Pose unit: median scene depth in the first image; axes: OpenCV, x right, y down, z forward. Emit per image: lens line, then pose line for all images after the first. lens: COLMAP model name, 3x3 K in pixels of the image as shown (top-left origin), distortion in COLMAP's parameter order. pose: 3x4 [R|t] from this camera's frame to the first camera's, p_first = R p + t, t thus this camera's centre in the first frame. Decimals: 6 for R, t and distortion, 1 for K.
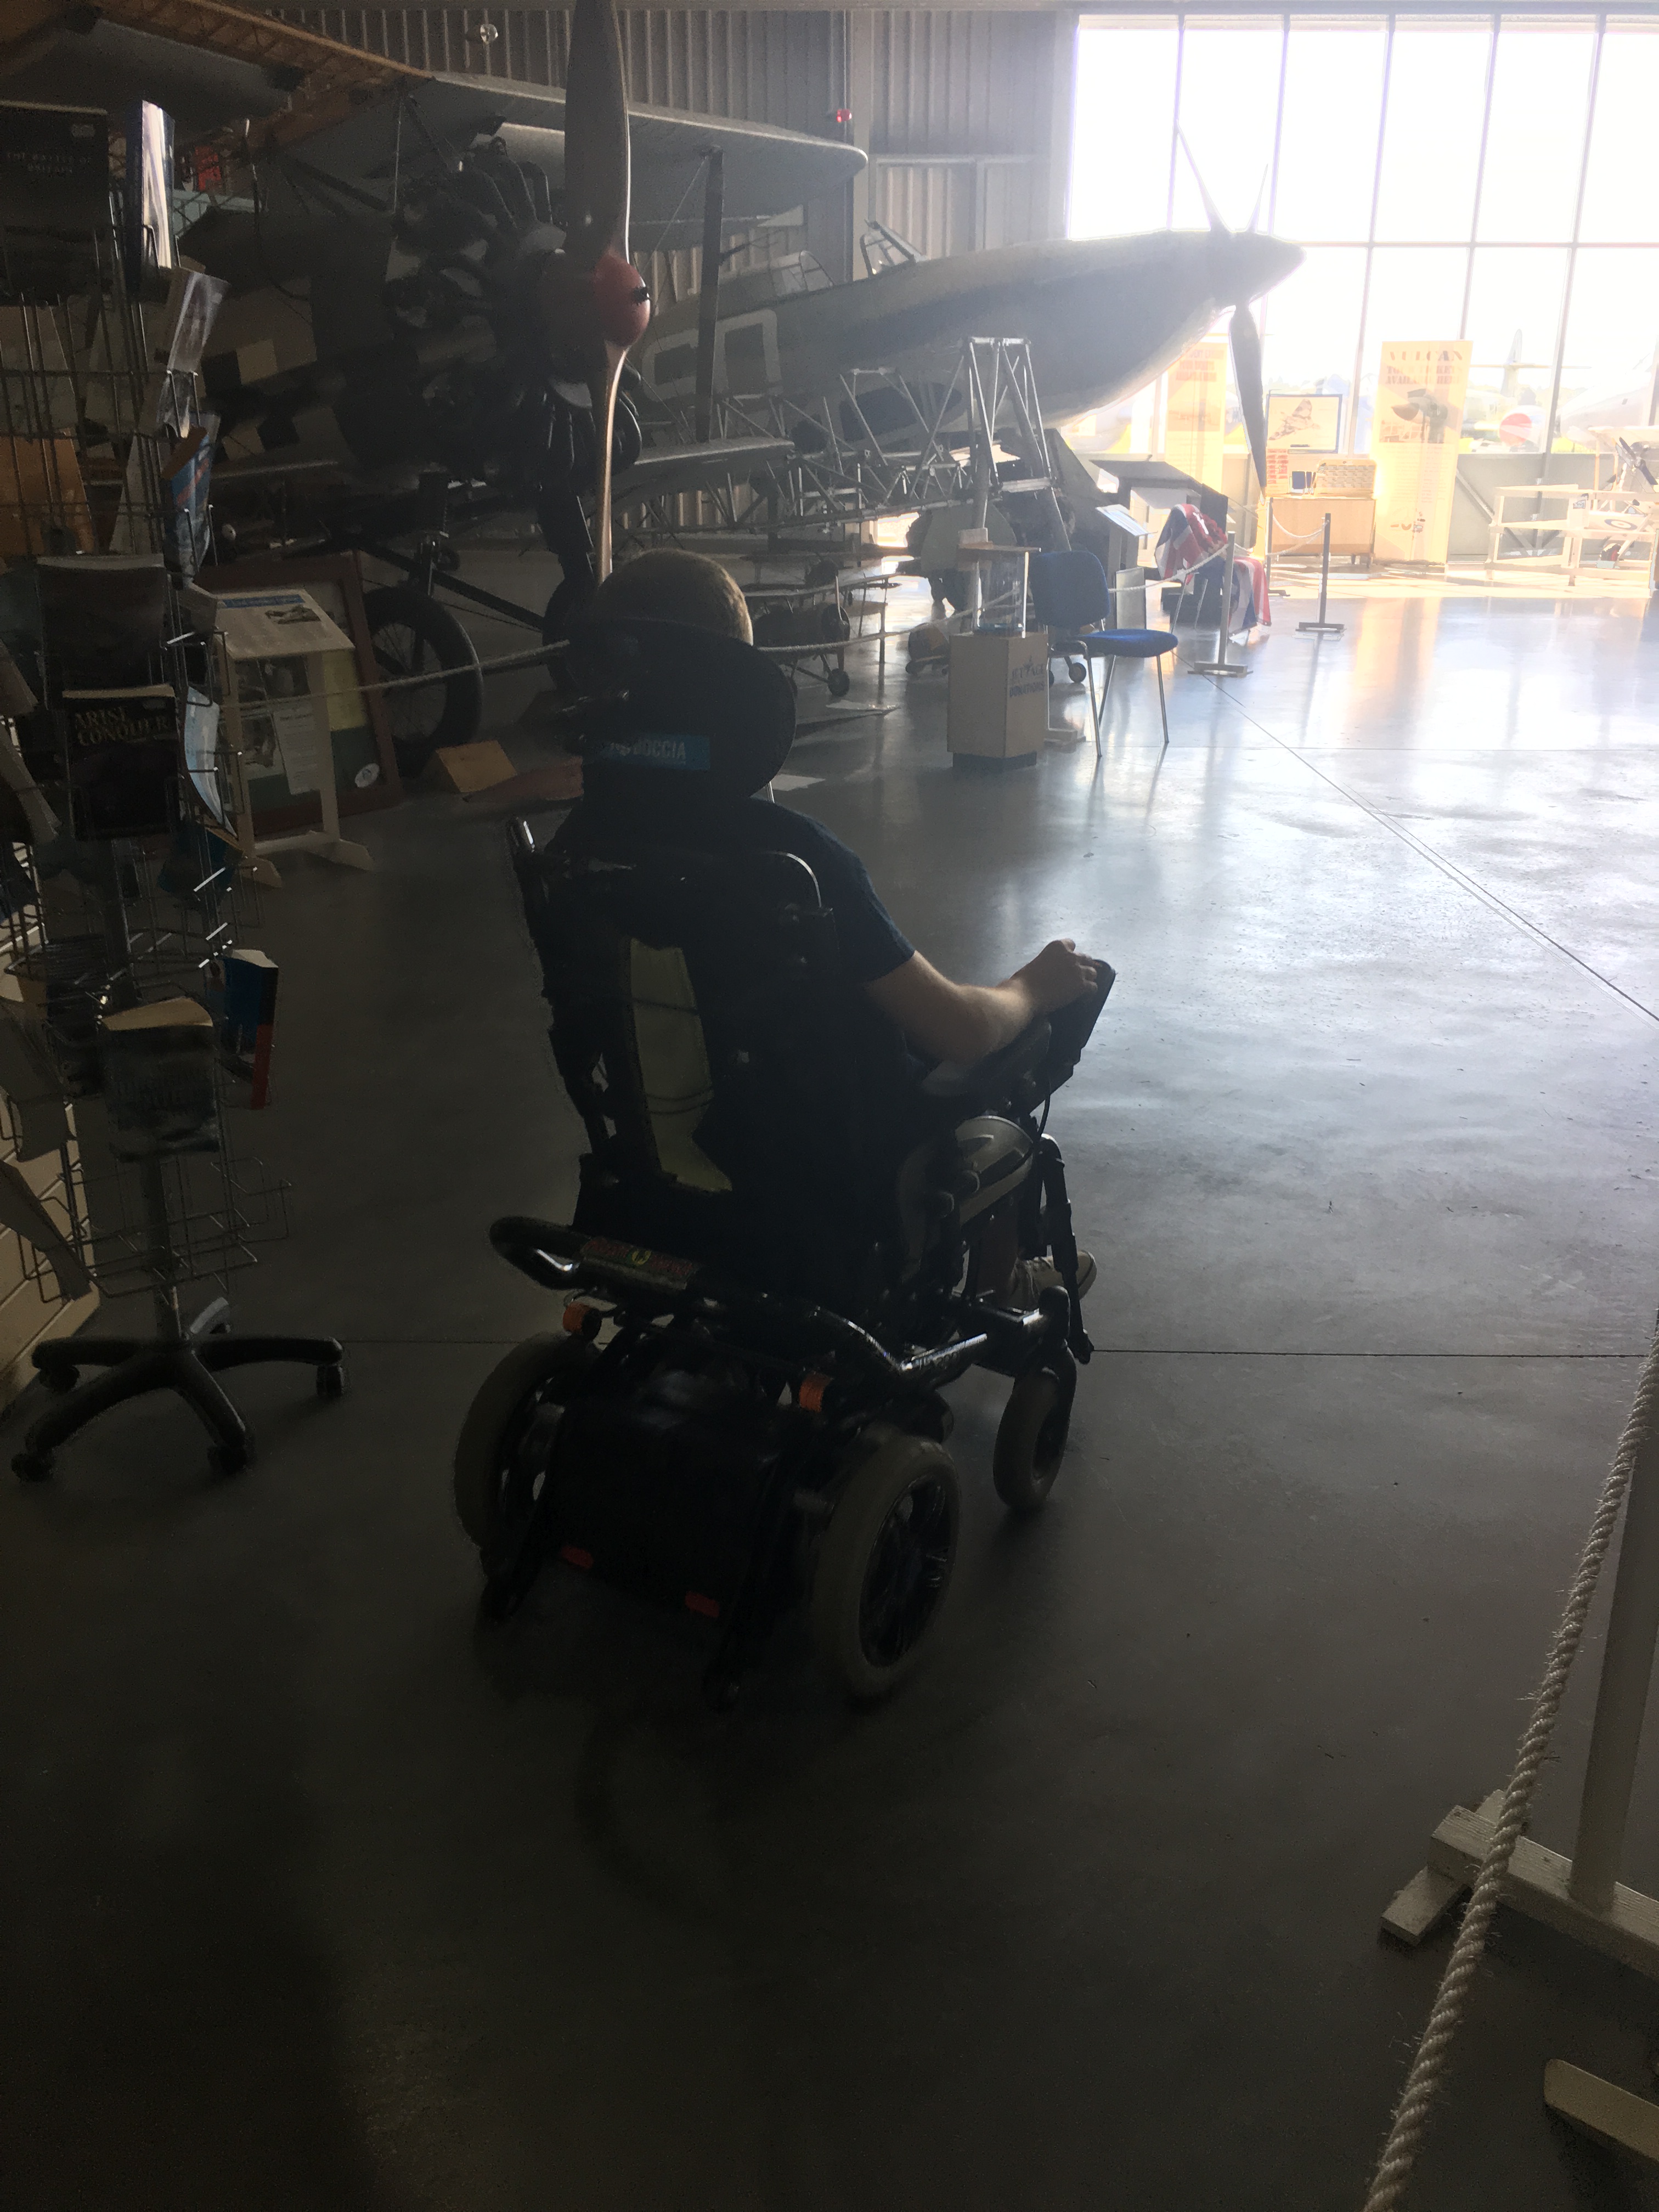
lens RADIAL K [[1806.1, 0, 816.7], [0, 1806.1, 1106.9], [0, 0, 1]] dist [0.112264, -0.125064]
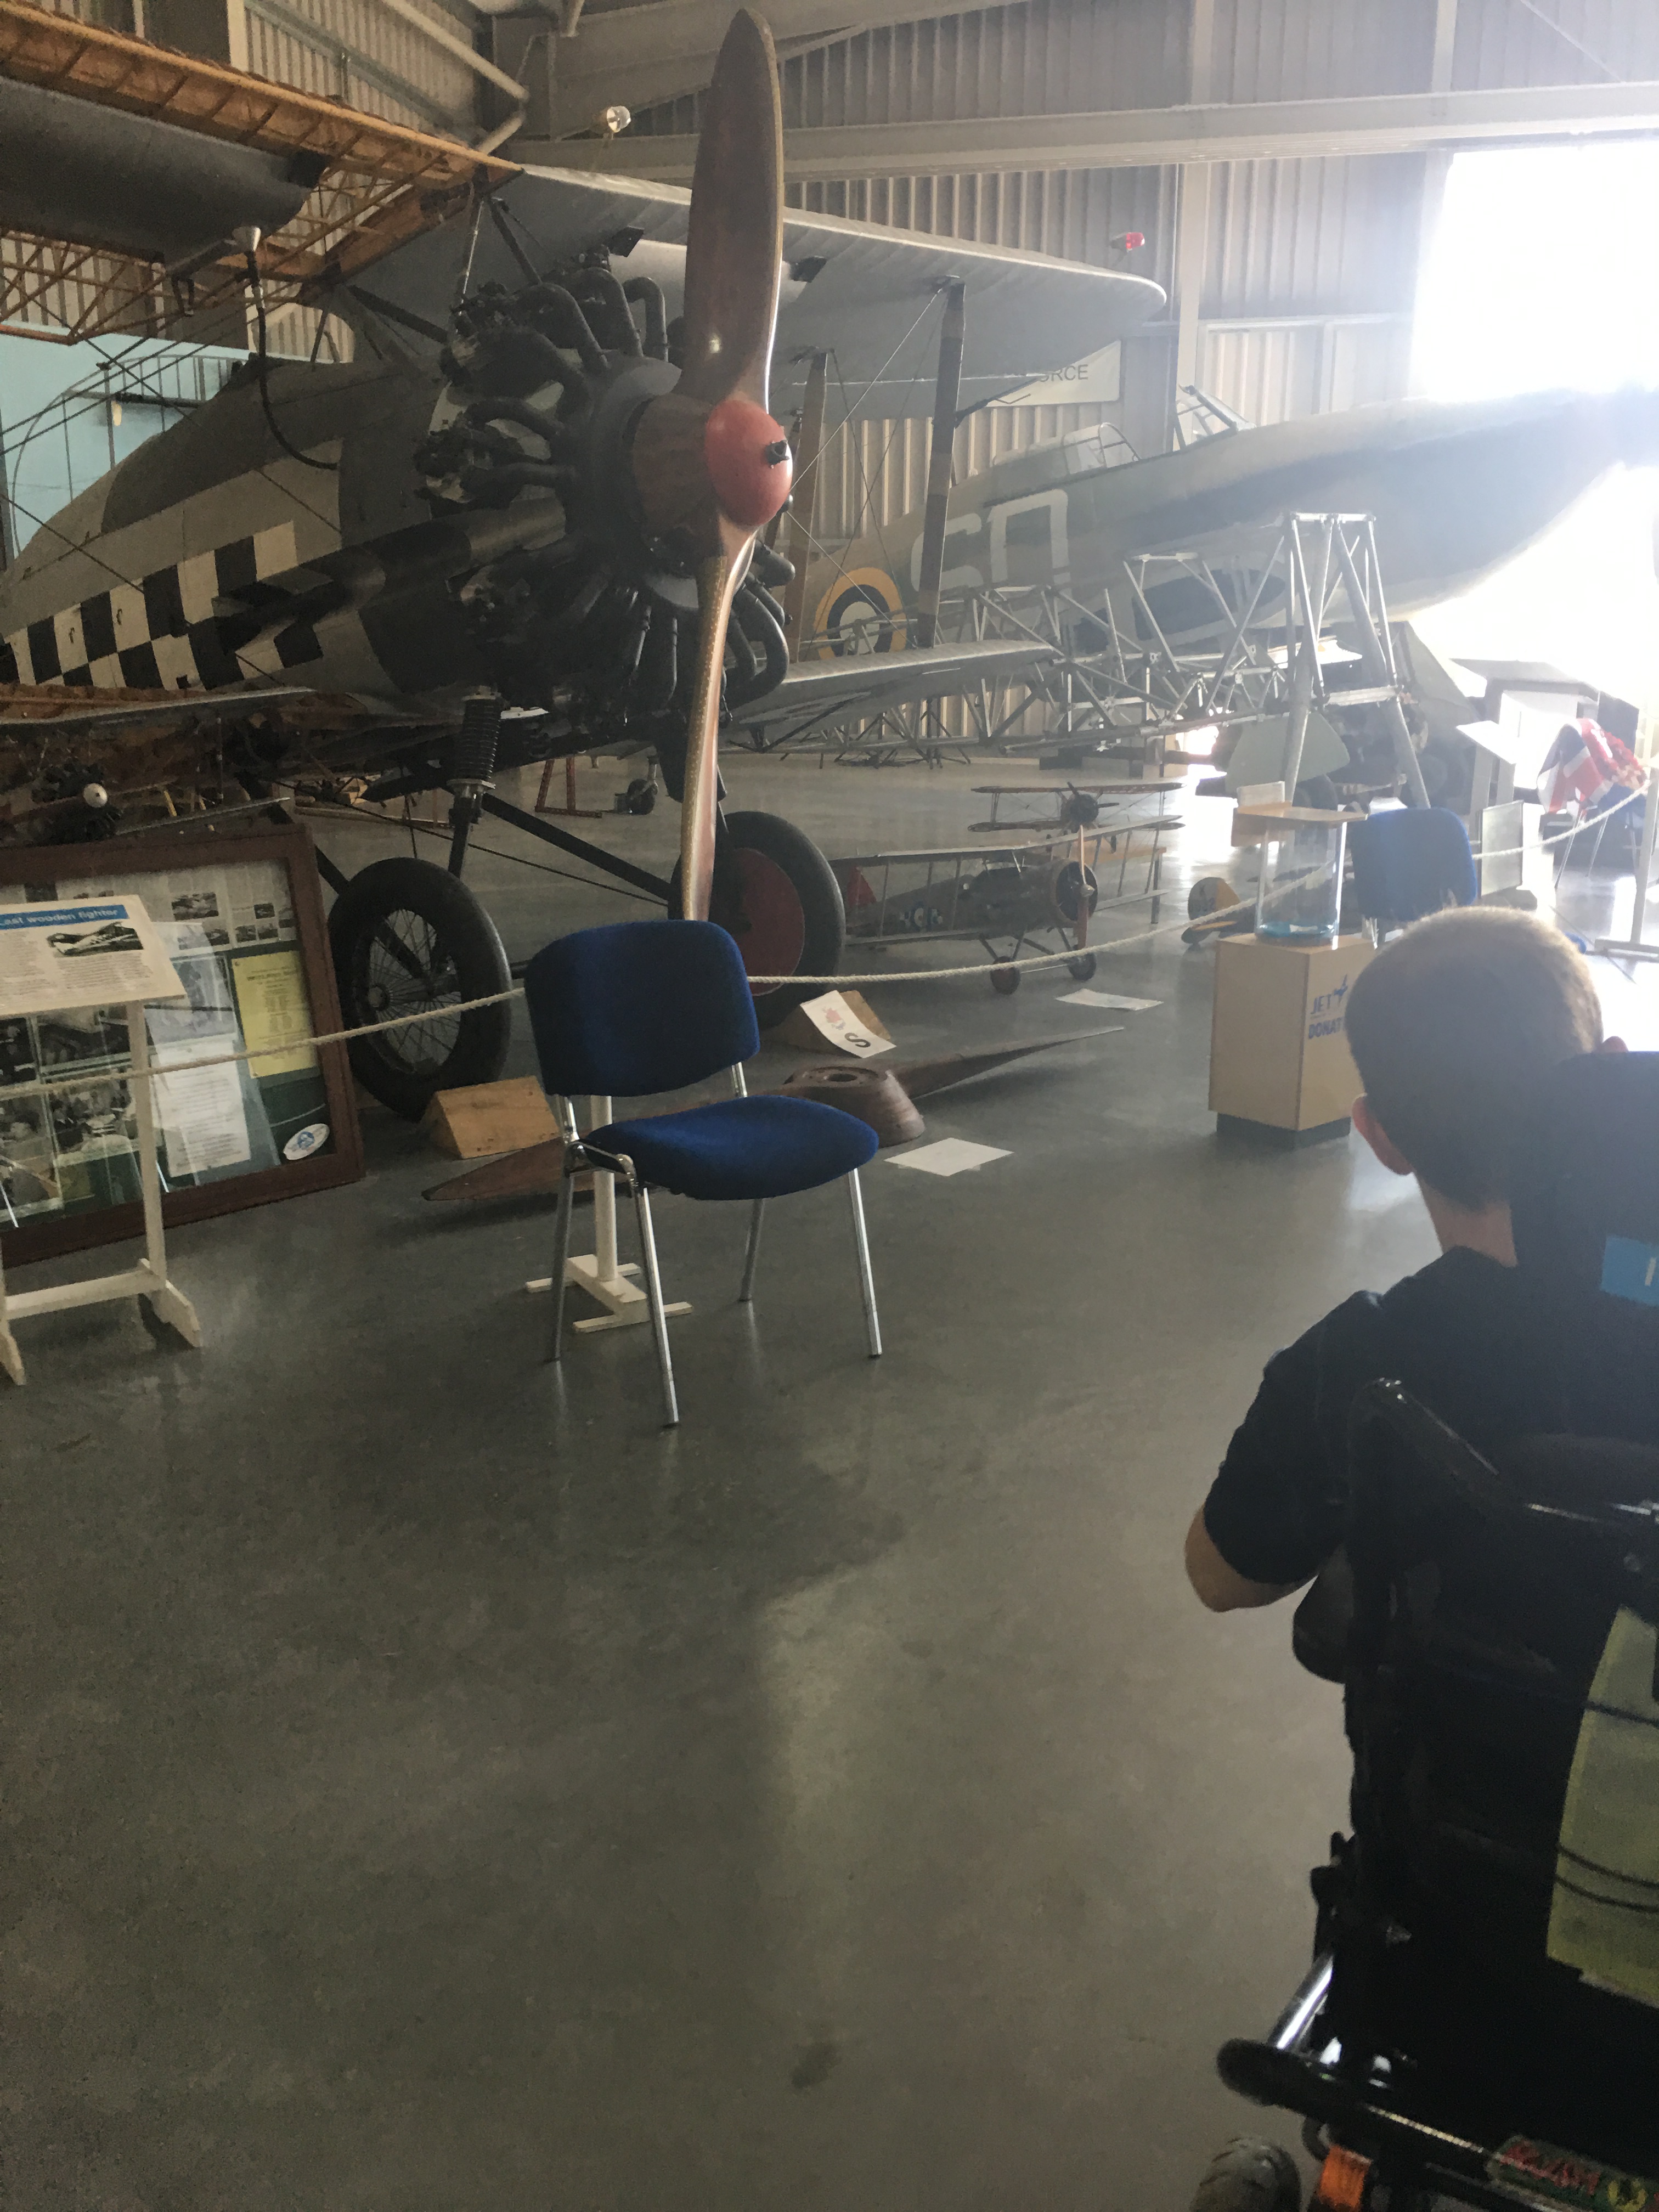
lens RADIAL K [[1806.1, 0, 816.7], [0, 1806.1, 1106.9], [0, 0, 1]] dist [0.112264, -0.125064]
pose [[0.983427, 0.046468, -0.175251, 0.030886], [-0.062222, 0.994394, -0.085496, -0.085389], [0.170296, 0.094983, 0.980805, 0.215003]]
